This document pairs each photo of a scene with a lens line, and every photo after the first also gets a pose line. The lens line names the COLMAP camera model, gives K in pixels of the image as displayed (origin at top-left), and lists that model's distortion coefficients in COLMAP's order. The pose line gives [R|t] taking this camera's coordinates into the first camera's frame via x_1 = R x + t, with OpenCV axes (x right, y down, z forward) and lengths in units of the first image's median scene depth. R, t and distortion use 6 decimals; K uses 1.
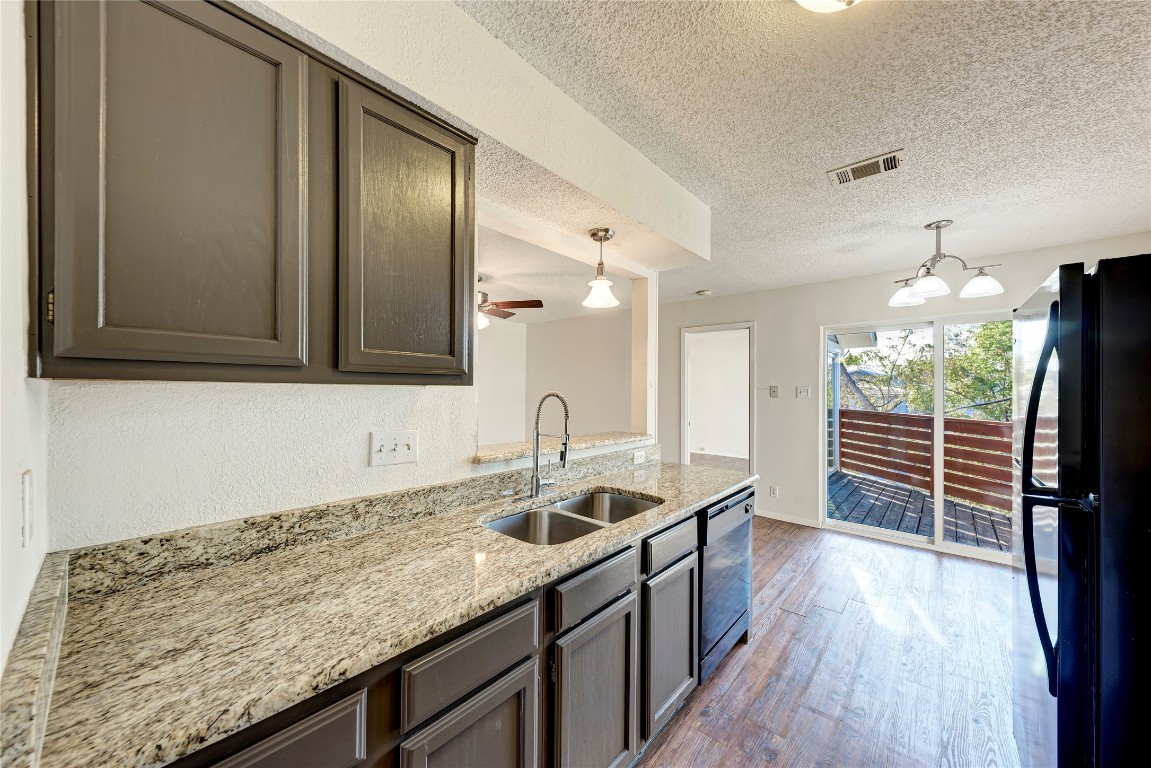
lens RADIAL K [[414.8, 0, 577.5], [0, 414.8, 386.6], [0, 0, 1]] dist [0.017550, -0.003691]
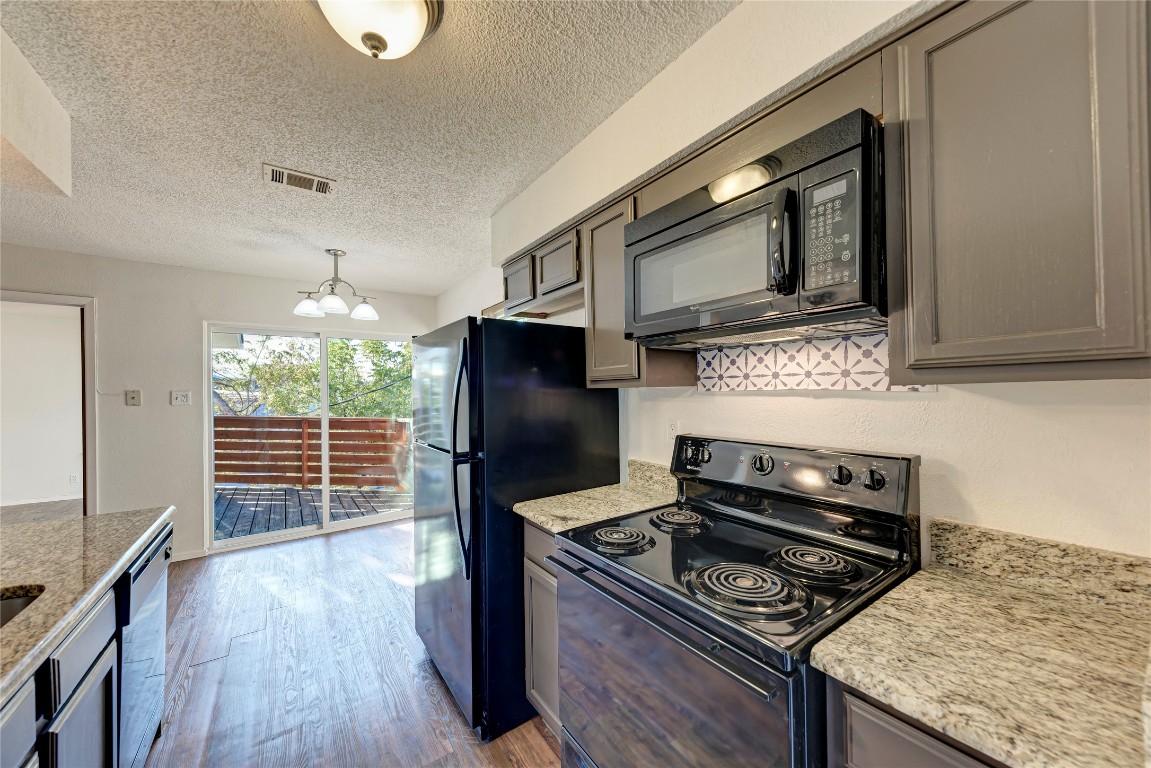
lens RADIAL K [[414.8, 0, 577.6], [0, 414.8, 386.5], [0, 0, 1]] dist [0.017550, -0.003691]
pose [[0.238697, 0.005834, 0.971077, -0.094355], [0.003894, 0.999968, -0.006965, 0.000113], [-0.971086, 0.005444, 0.238666, 0.056882]]
